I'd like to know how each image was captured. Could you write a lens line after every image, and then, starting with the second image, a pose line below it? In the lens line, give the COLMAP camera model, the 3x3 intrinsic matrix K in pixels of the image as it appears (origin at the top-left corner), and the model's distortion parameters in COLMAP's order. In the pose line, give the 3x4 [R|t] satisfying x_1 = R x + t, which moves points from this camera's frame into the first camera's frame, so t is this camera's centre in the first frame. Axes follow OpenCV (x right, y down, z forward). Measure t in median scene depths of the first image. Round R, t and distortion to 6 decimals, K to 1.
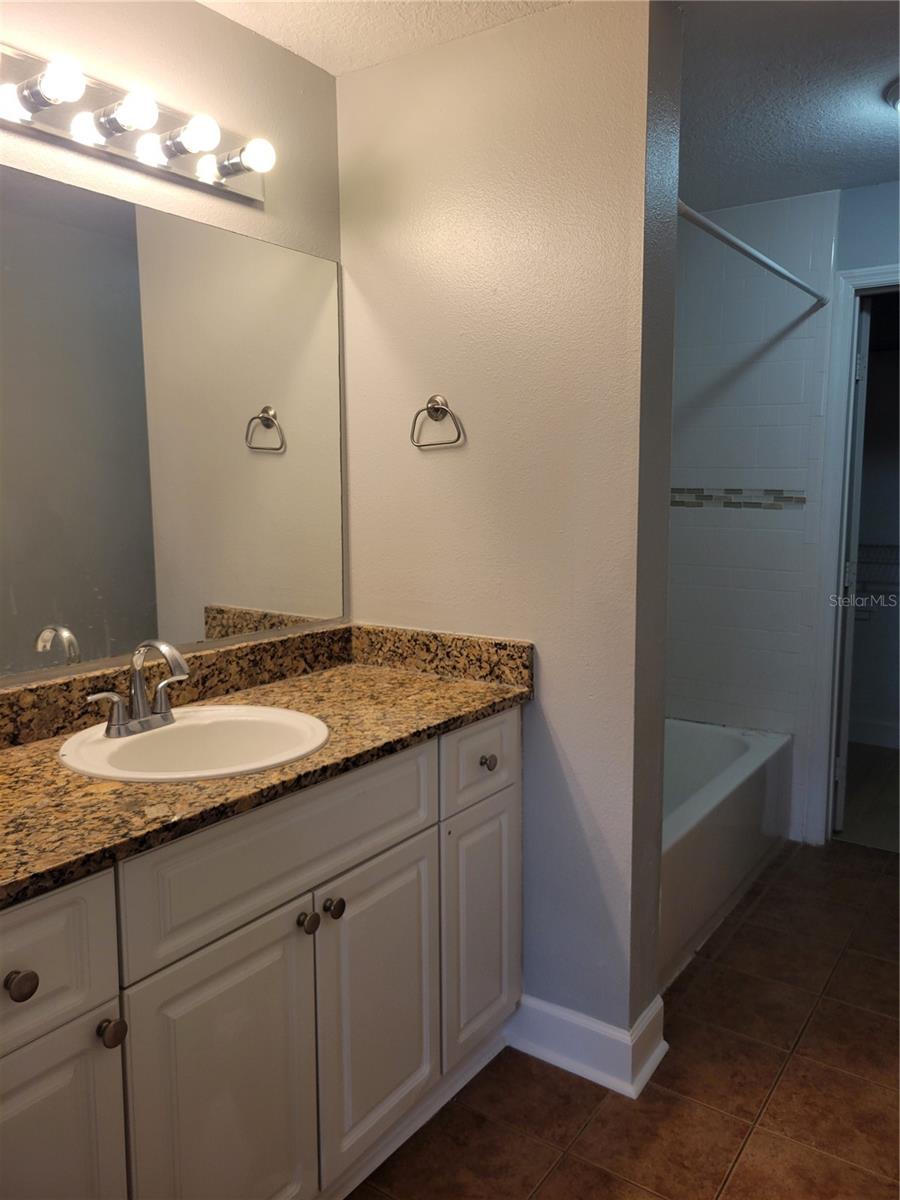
lens RADIAL K [[887.3, 0, 446.1], [0, 887.3, 608.9], [0, 0, 1]] dist [0.036682, -0.015962]
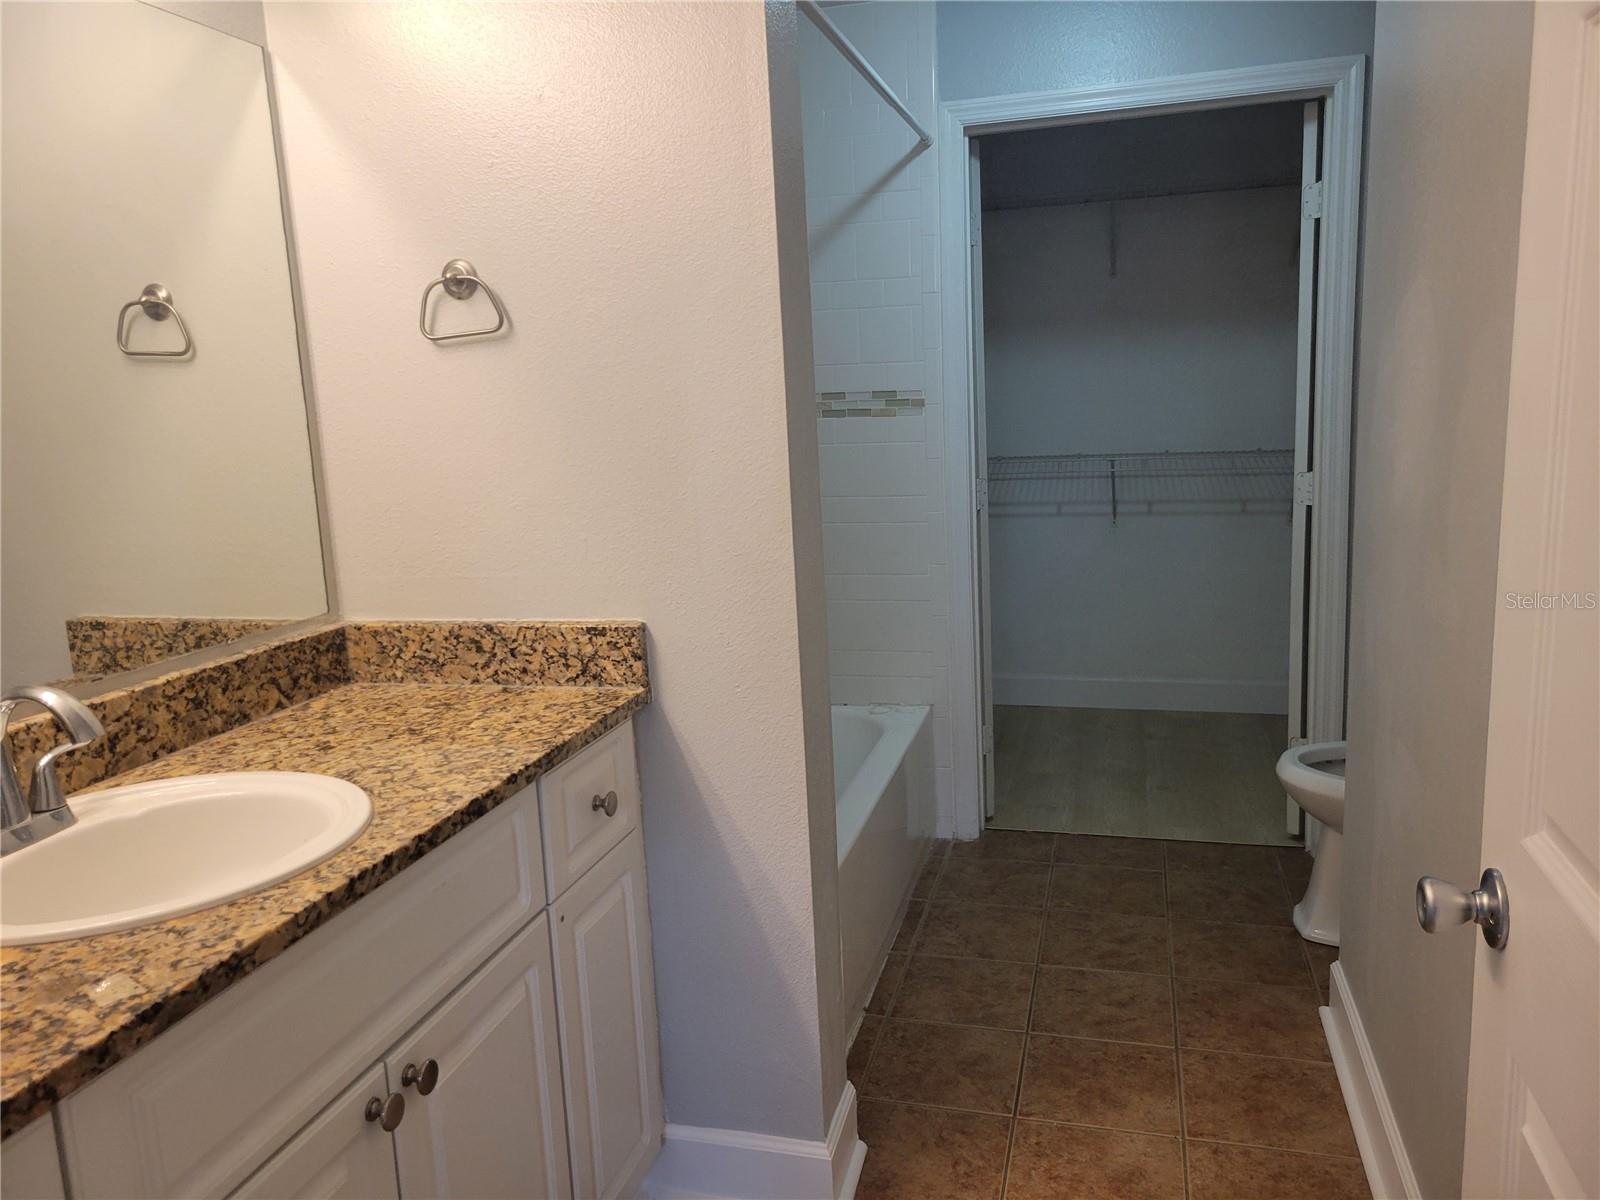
lens RADIAL K [[1178.7, 0, 770.0], [0, 1178.7, 598.5], [0, 0, 1]] dist [0.062393, -0.049221]
pose [[0.946247, -0.099522, 0.307752, -0.087673], [0.092638, 0.995015, 0.036935, -0.004013], [-0.309894, -0.006439, 0.950749, 0.099869]]
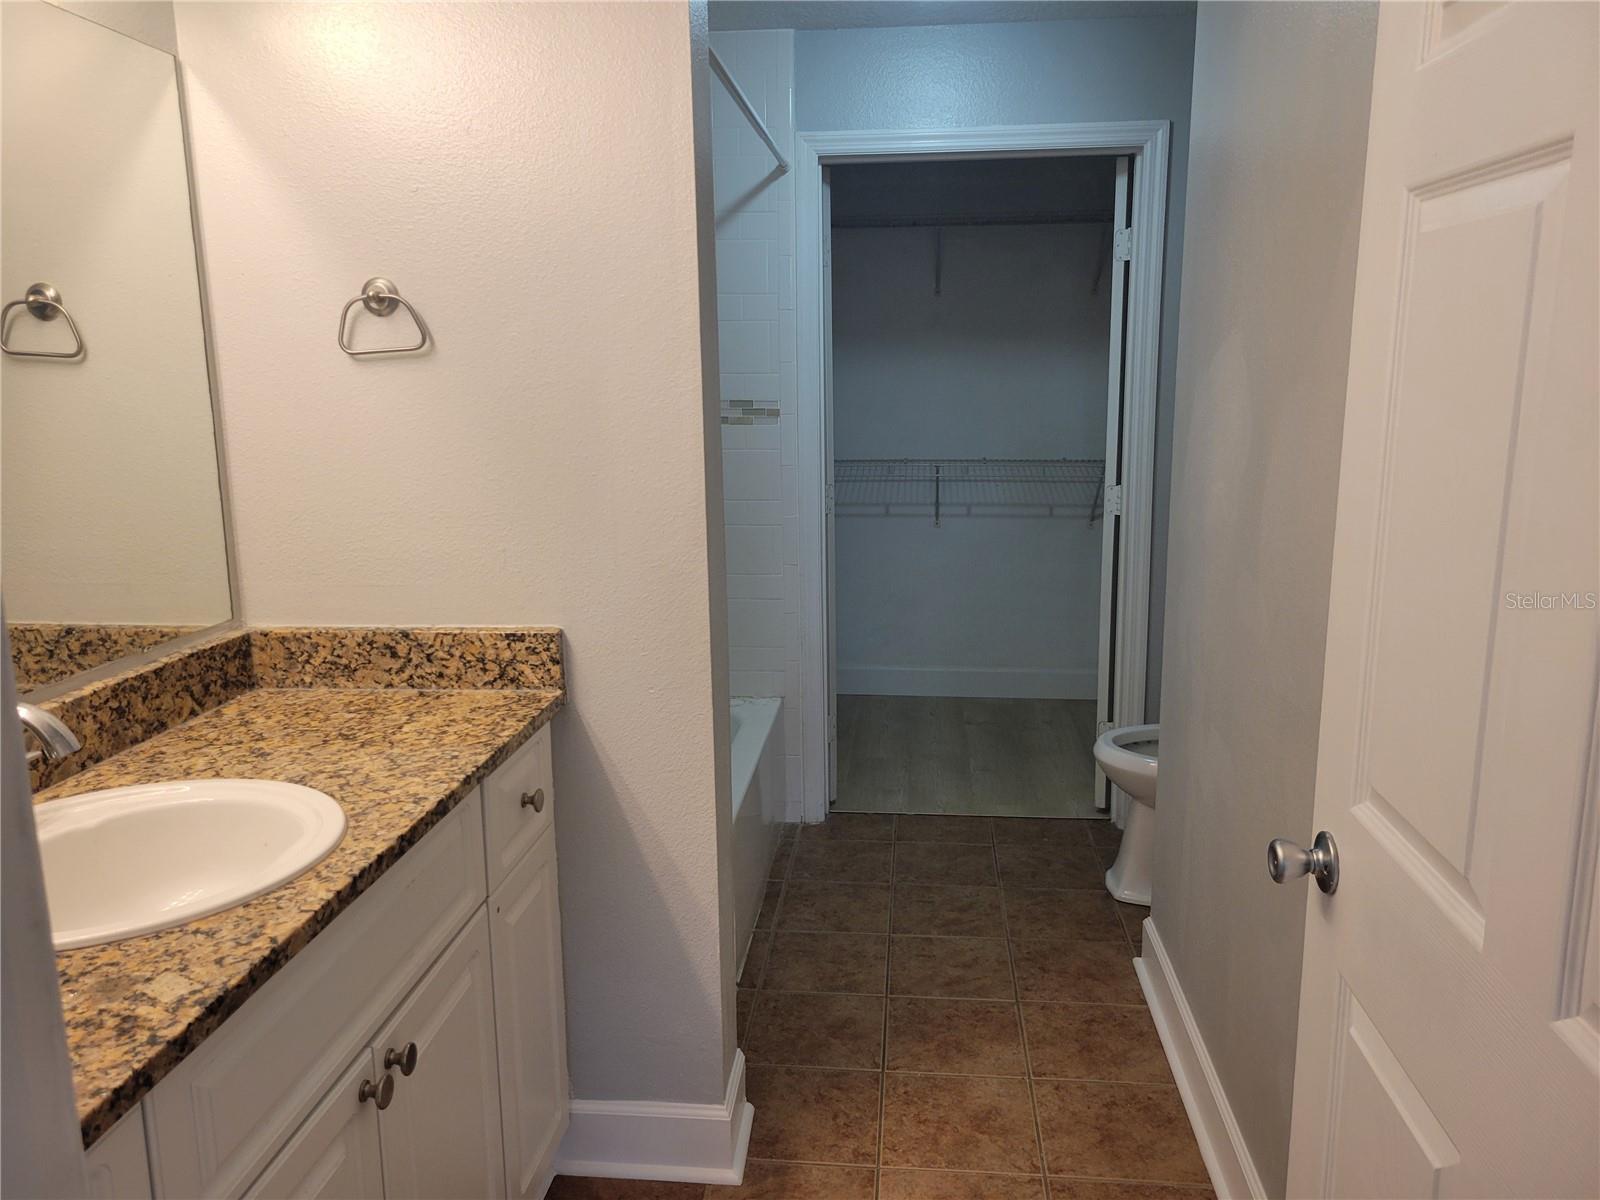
lens RADIAL K [[1178.7, 0, 770.0], [0, 1178.7, 598.5], [0, 0, 1]] dist [0.062393, -0.049221]
pose [[0.879716, -0.102709, 0.464275, -0.195502], [0.083122, 0.994576, 0.062524, -0.031301], [-0.468178, -0.016412, 0.883482, 0.063196]]
